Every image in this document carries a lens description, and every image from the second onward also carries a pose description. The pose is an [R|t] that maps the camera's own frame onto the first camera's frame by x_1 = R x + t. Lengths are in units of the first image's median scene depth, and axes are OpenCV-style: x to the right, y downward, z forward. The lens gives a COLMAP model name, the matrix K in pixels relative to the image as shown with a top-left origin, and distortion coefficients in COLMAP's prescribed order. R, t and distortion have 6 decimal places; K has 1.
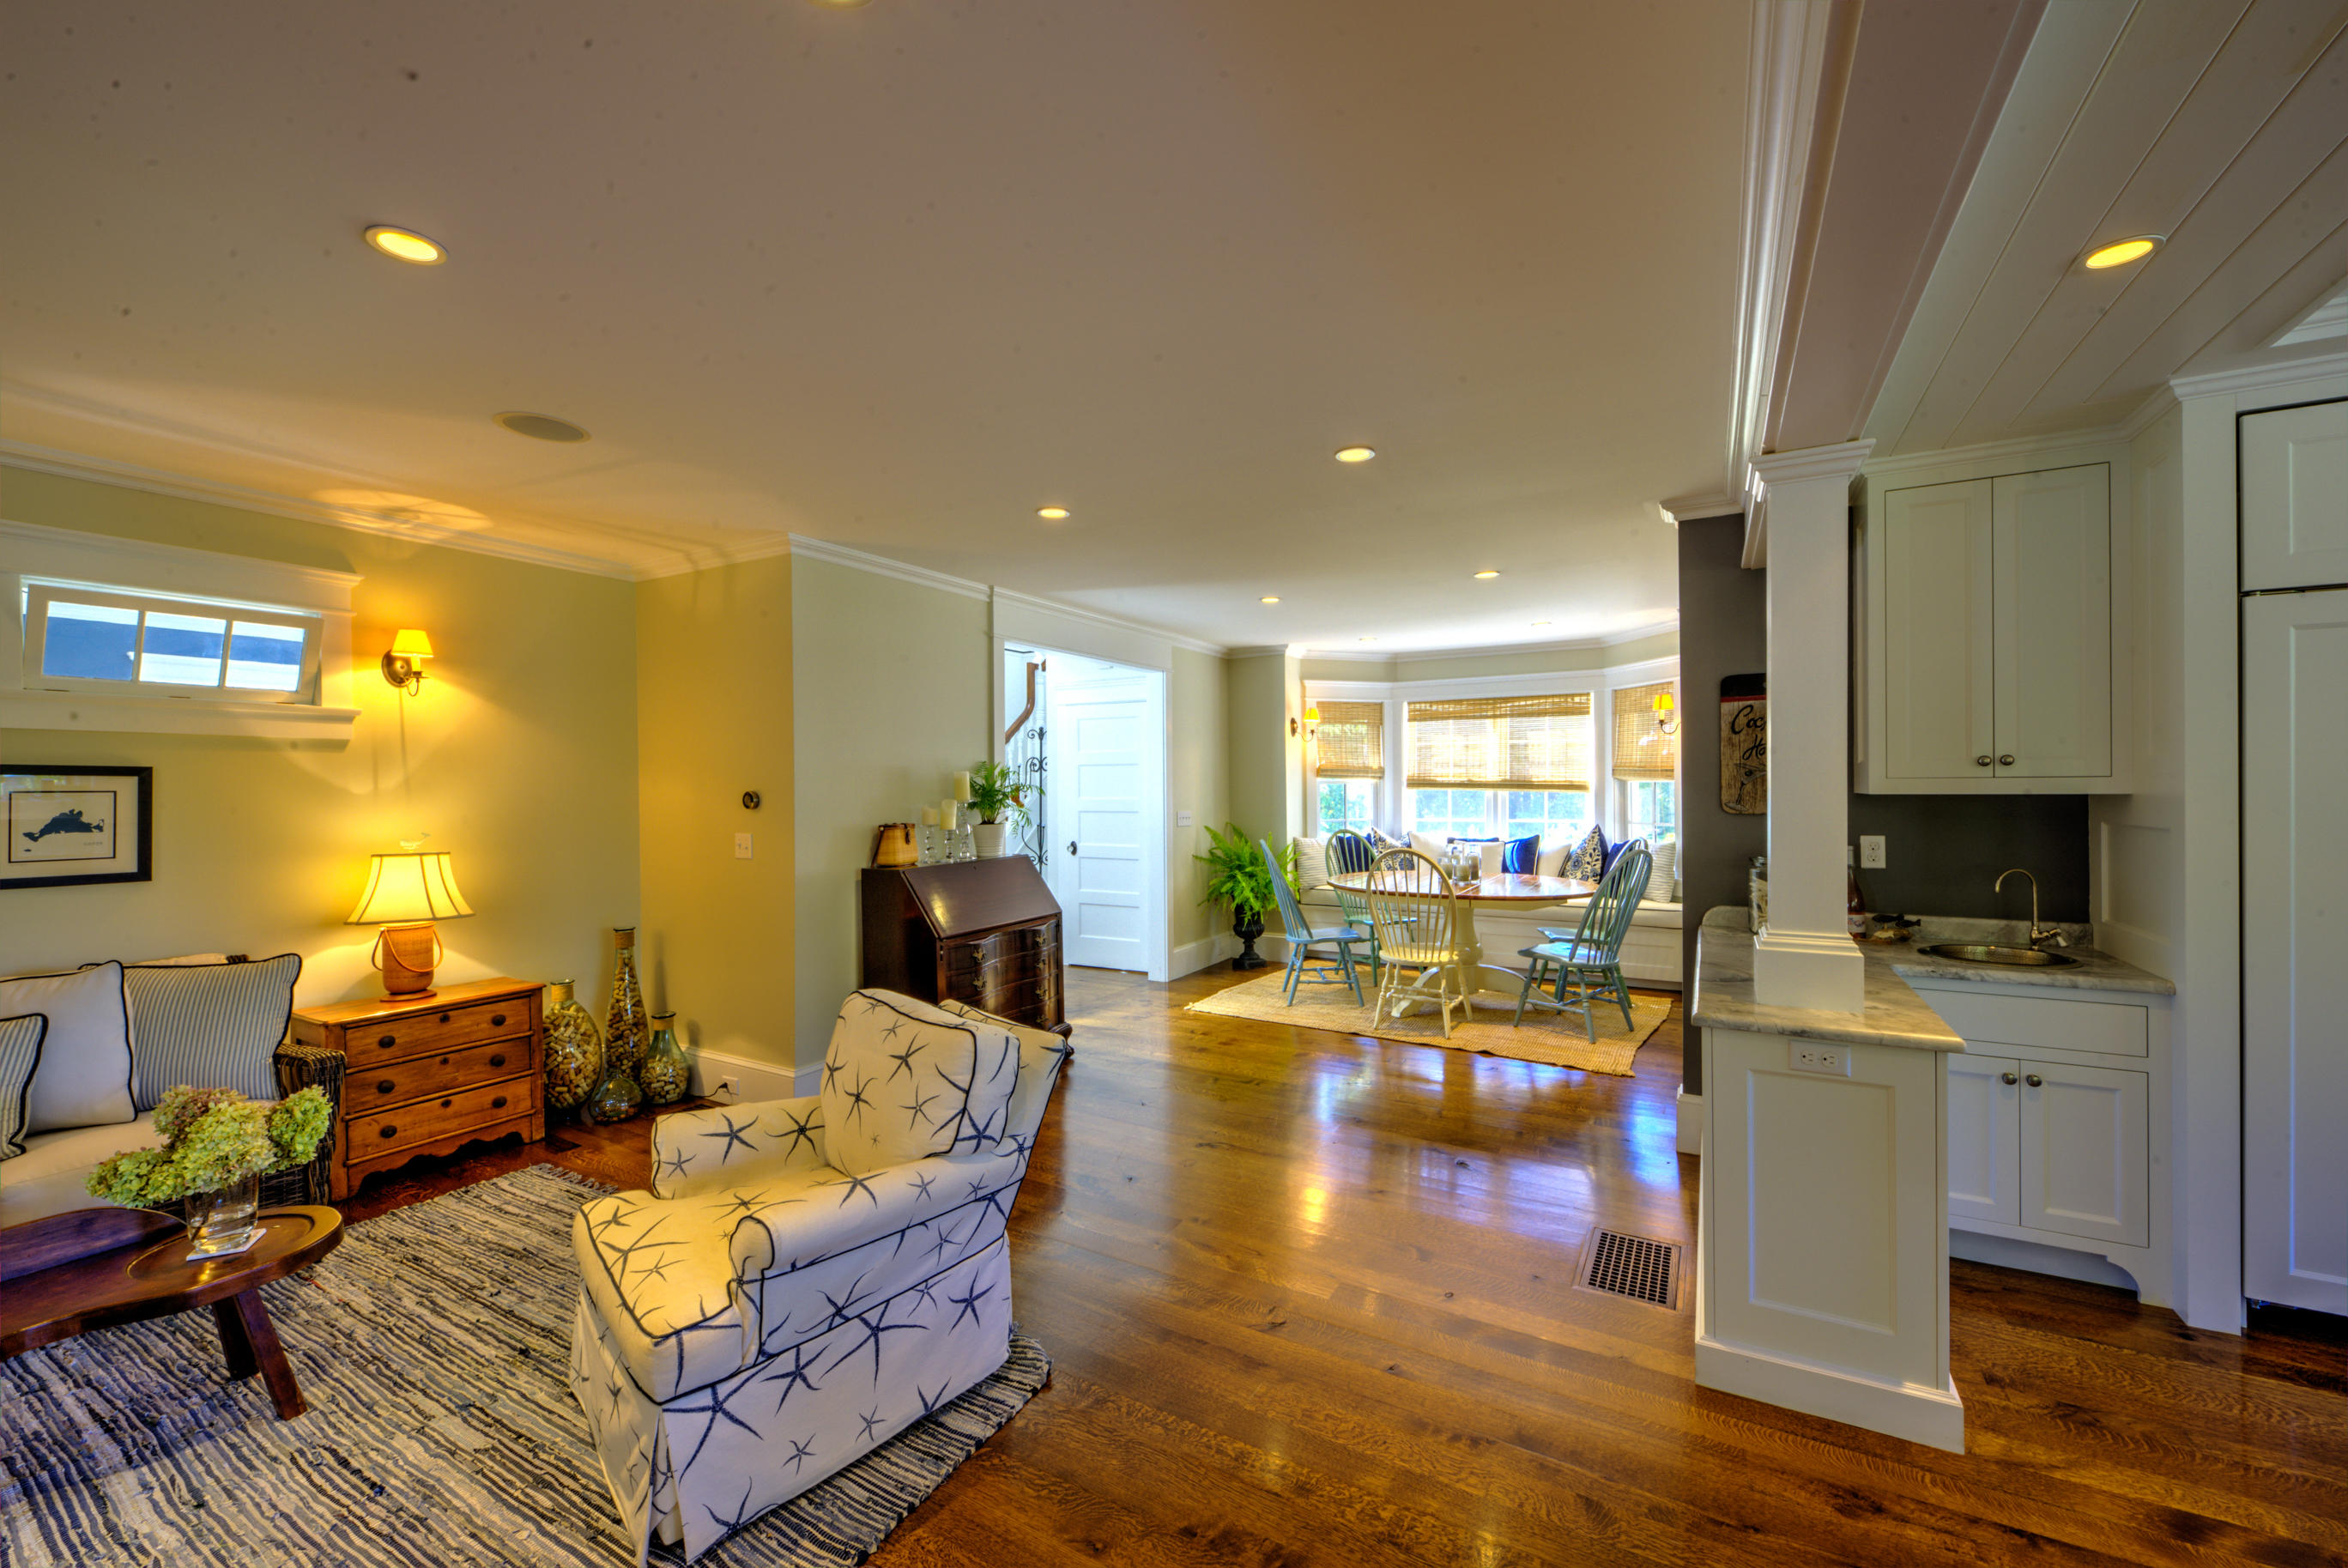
lens RADIAL K [[923.9, 0, 1179.0], [0, 923.9, 778.5], [0, 0, 1]] dist [-0.001407, -0.000487]
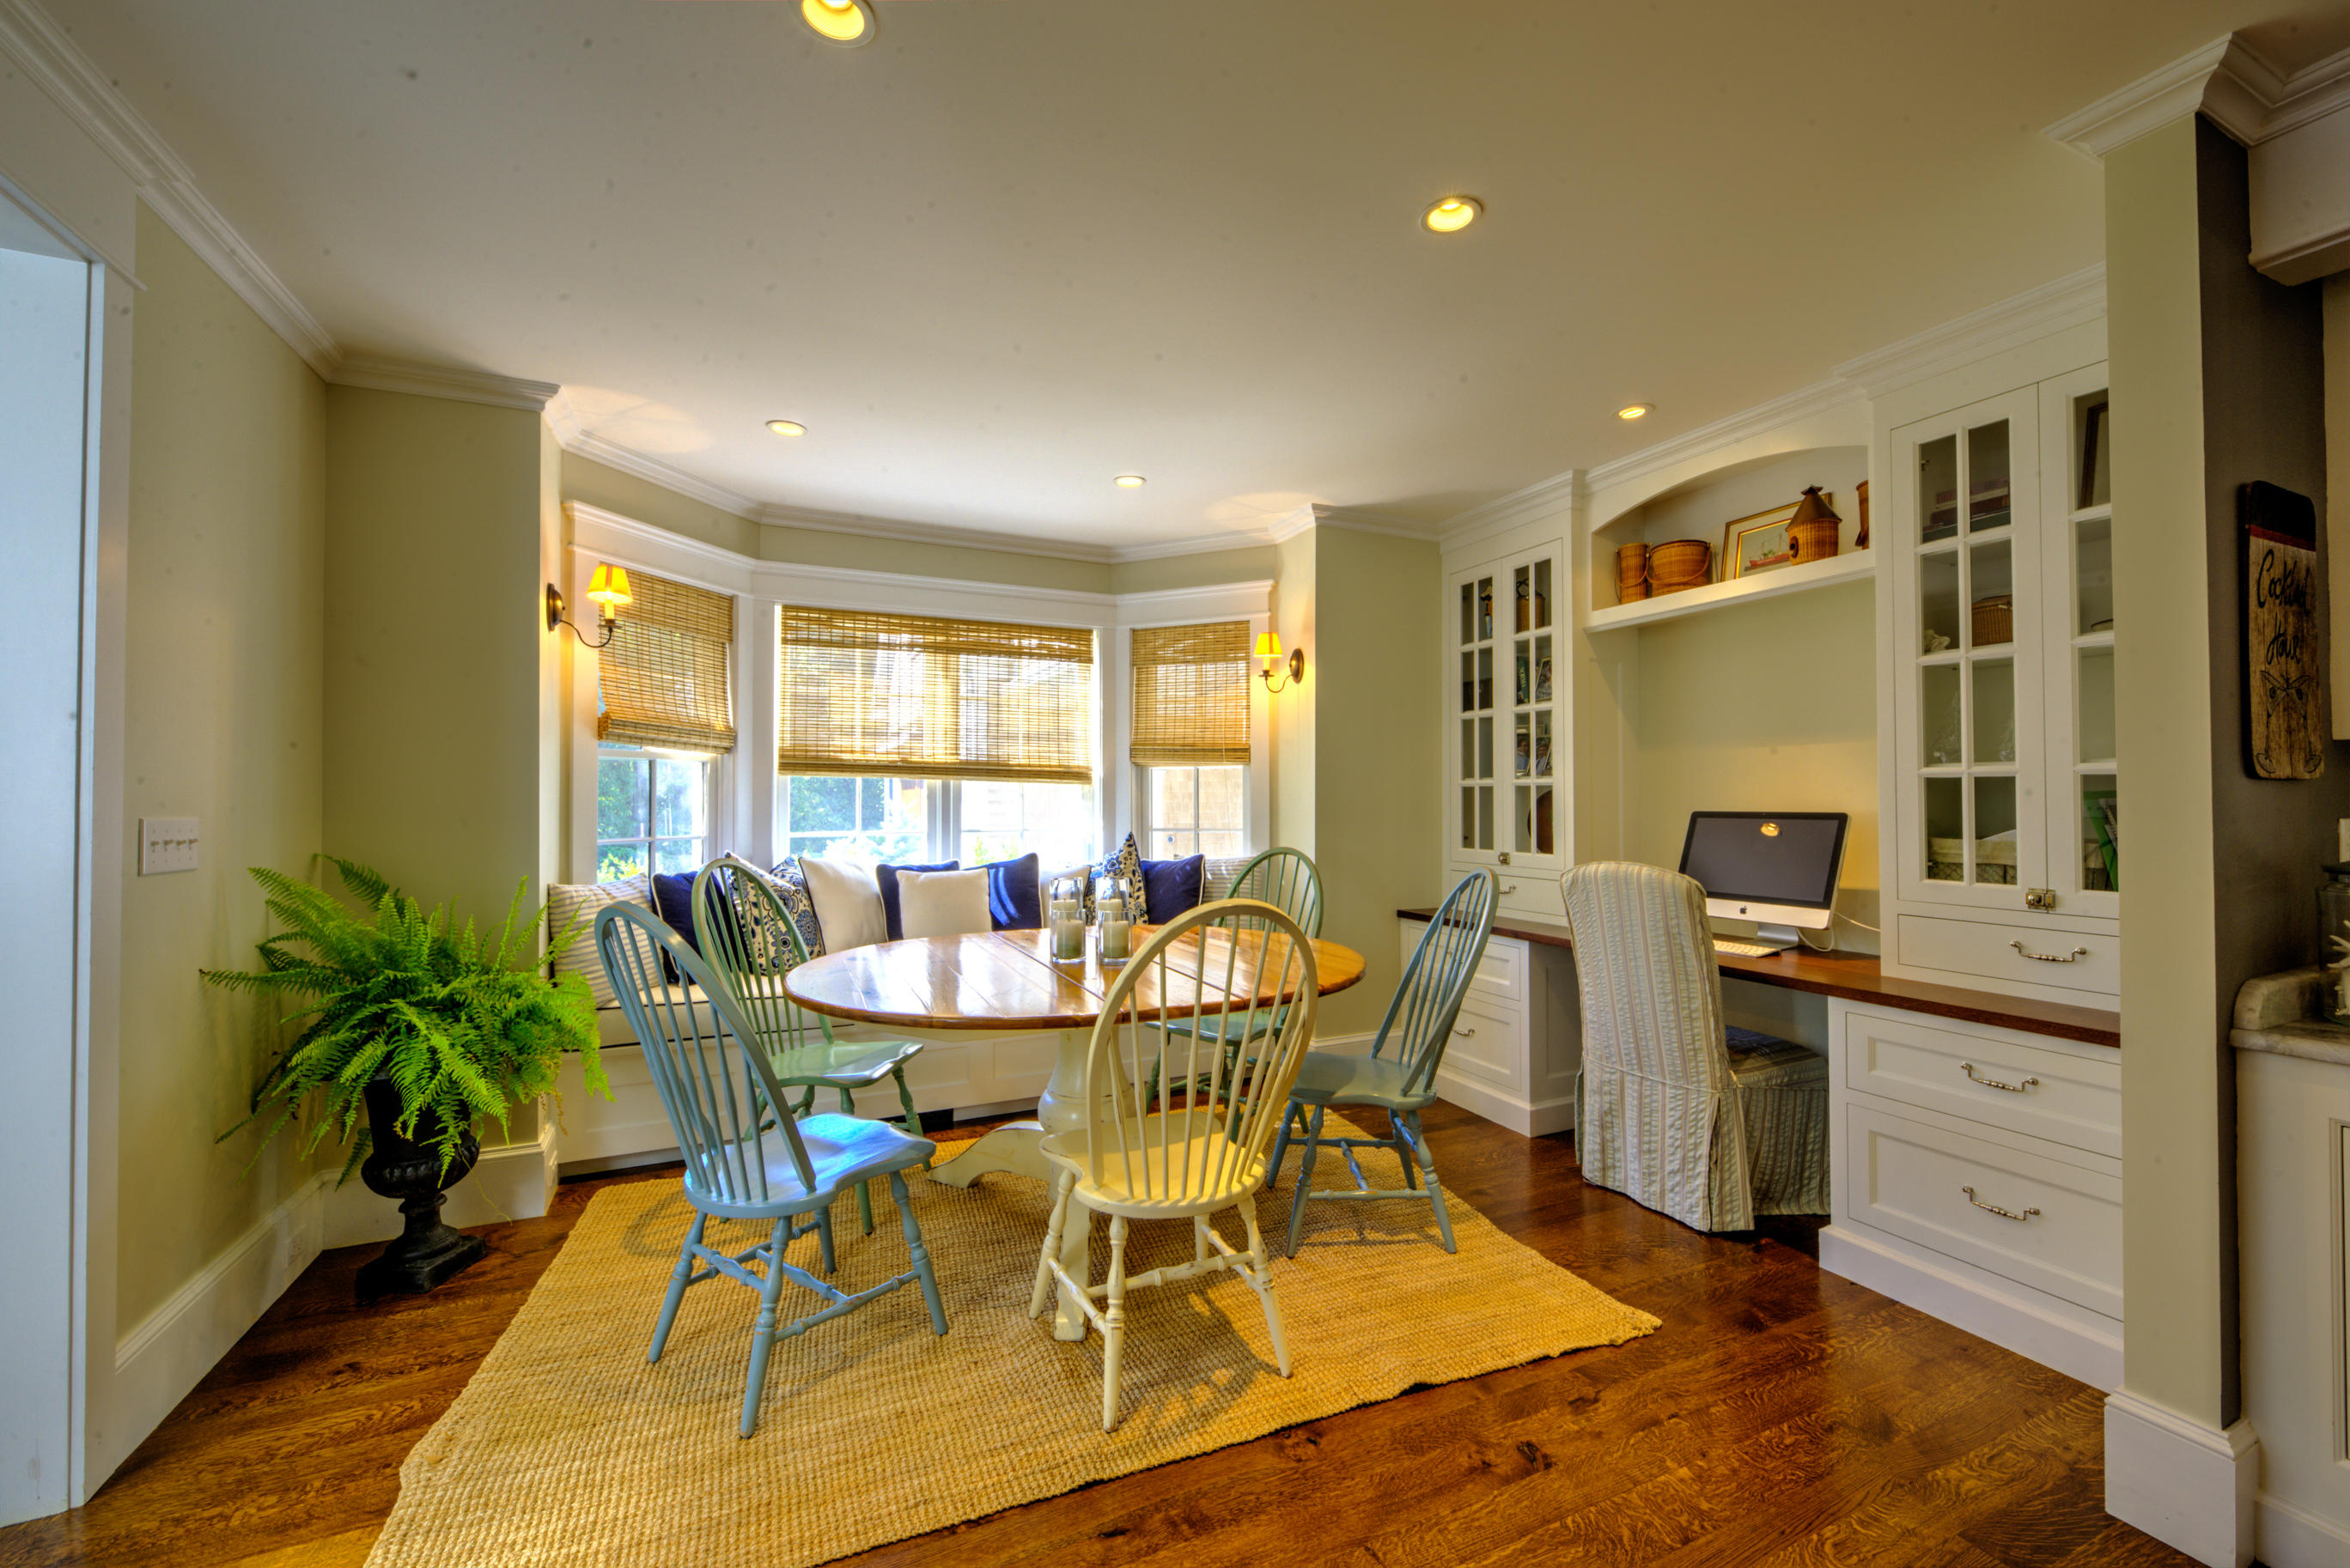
lens RADIAL K [[924.5, 0, 1183.9], [0, 924.5, 779.1], [0, 0, 1]] dist [-0.001407, -0.000487]
pose [[0.574958, 0.023160, 0.817855, -0.067956], [-0.009977, 0.999723, -0.021296, 0.037777], [-0.818122, 0.004084, 0.575030, 0.860219]]
